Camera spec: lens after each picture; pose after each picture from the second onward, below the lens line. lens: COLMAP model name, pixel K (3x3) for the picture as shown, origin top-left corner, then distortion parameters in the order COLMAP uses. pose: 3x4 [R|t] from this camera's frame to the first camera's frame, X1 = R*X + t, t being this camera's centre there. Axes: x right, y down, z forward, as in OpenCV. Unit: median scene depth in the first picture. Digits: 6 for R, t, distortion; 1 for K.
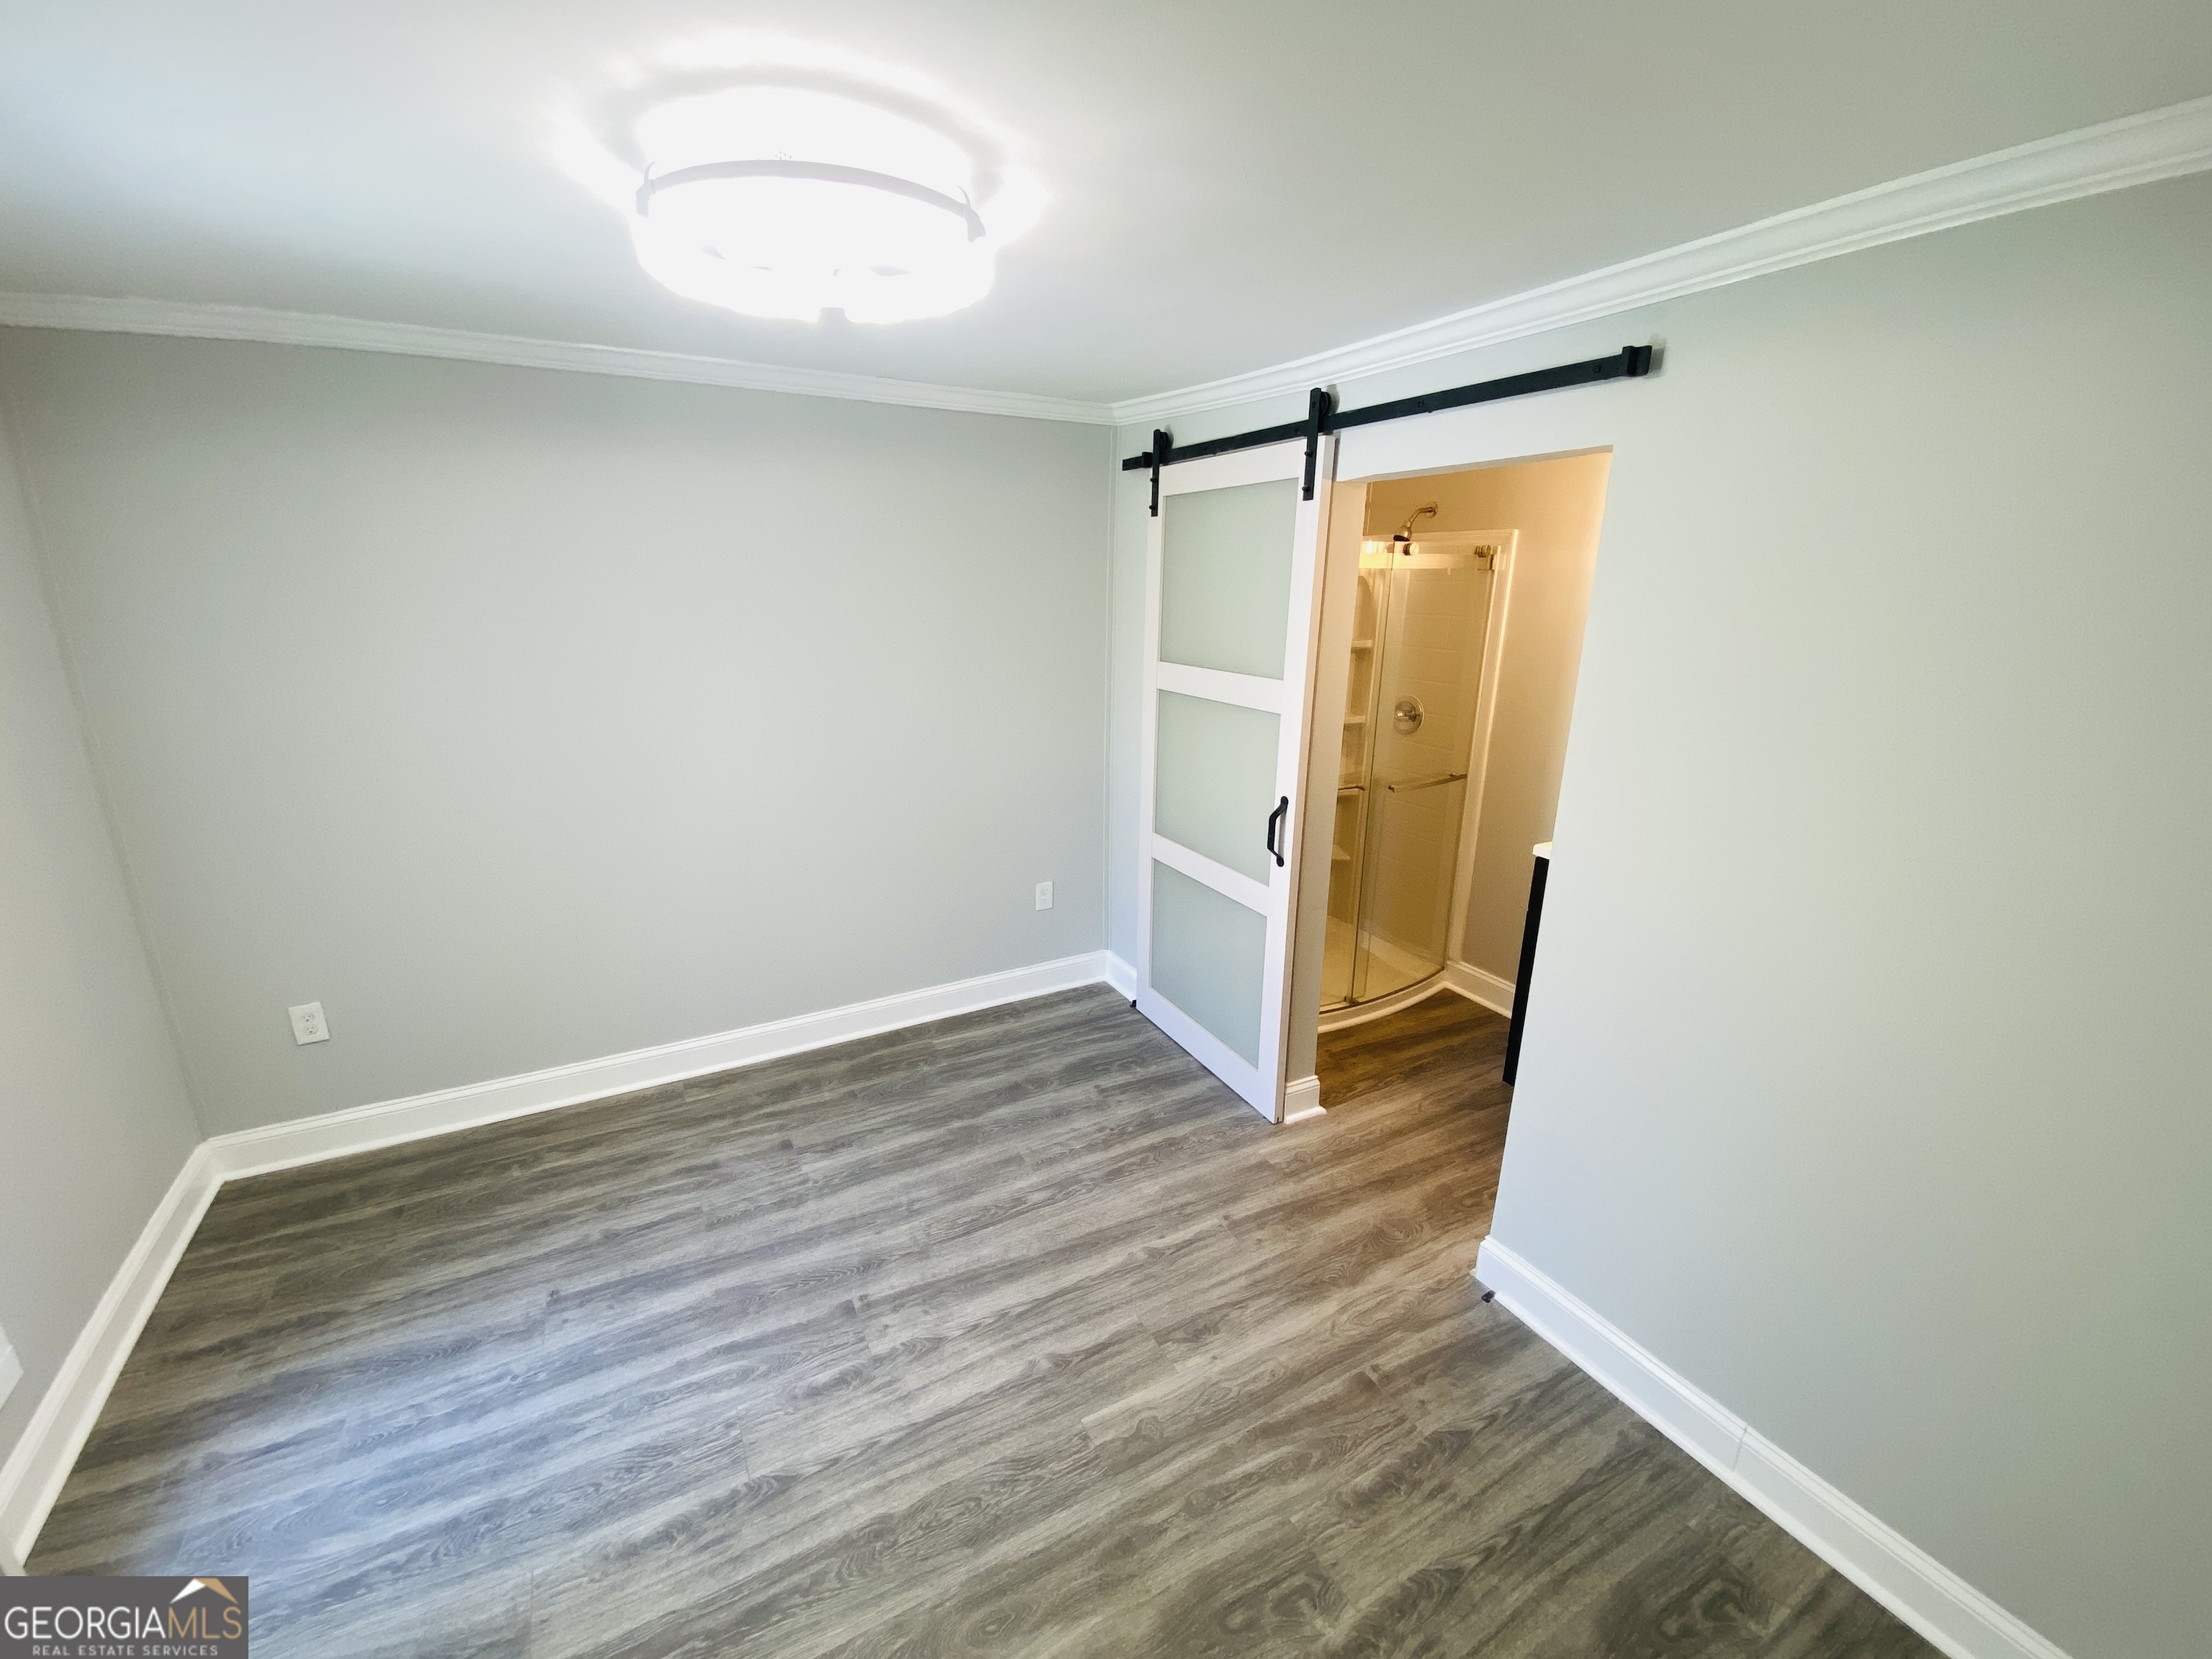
lens RADIAL K [[890.3, 0, 1098.8], [0, 890.3, 836.3], [0, 0, 1]] dist [0.016867, -0.018951]
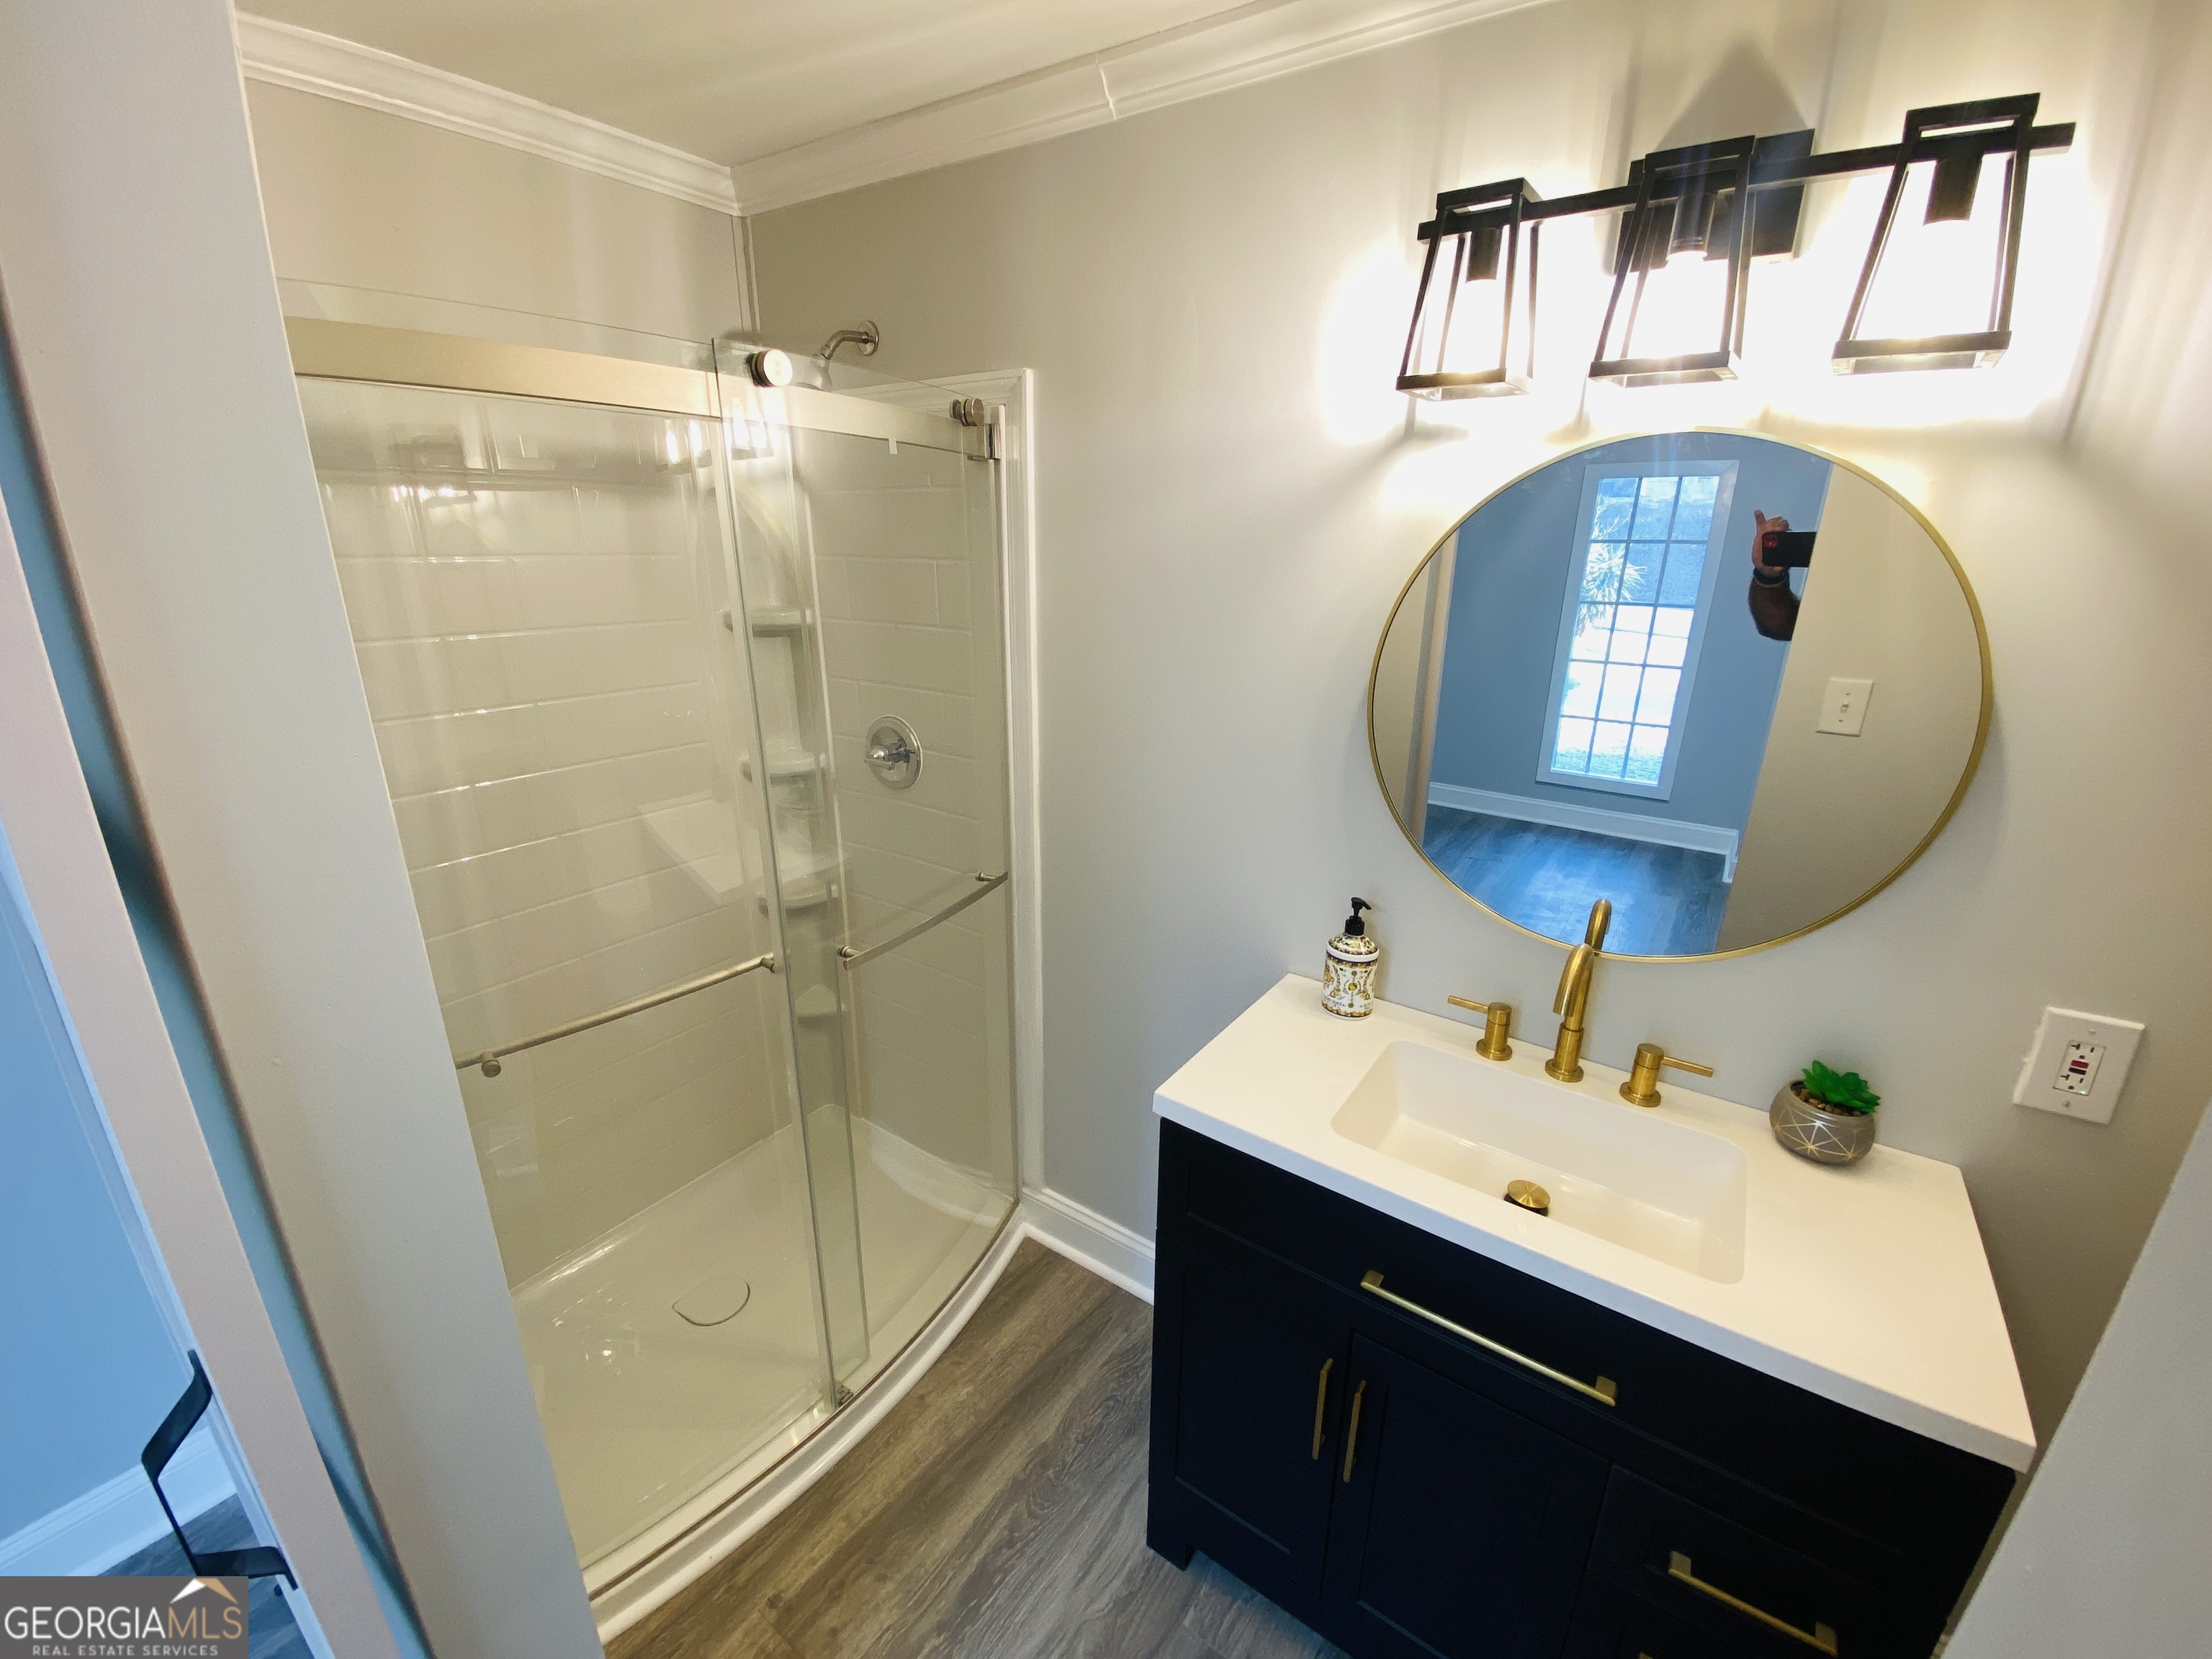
lens RADIAL K [[890.3, 0, 1098.8], [0, 890.3, 836.3], [0, 0, 1]] dist [0.016867, -0.018951]
pose [[0.897117, -0.137191, 0.419953, 0.252087], [0.122864, 0.990539, 0.061125, -0.116006], [-0.424366, -0.003239, 0.905485, 0.522734]]
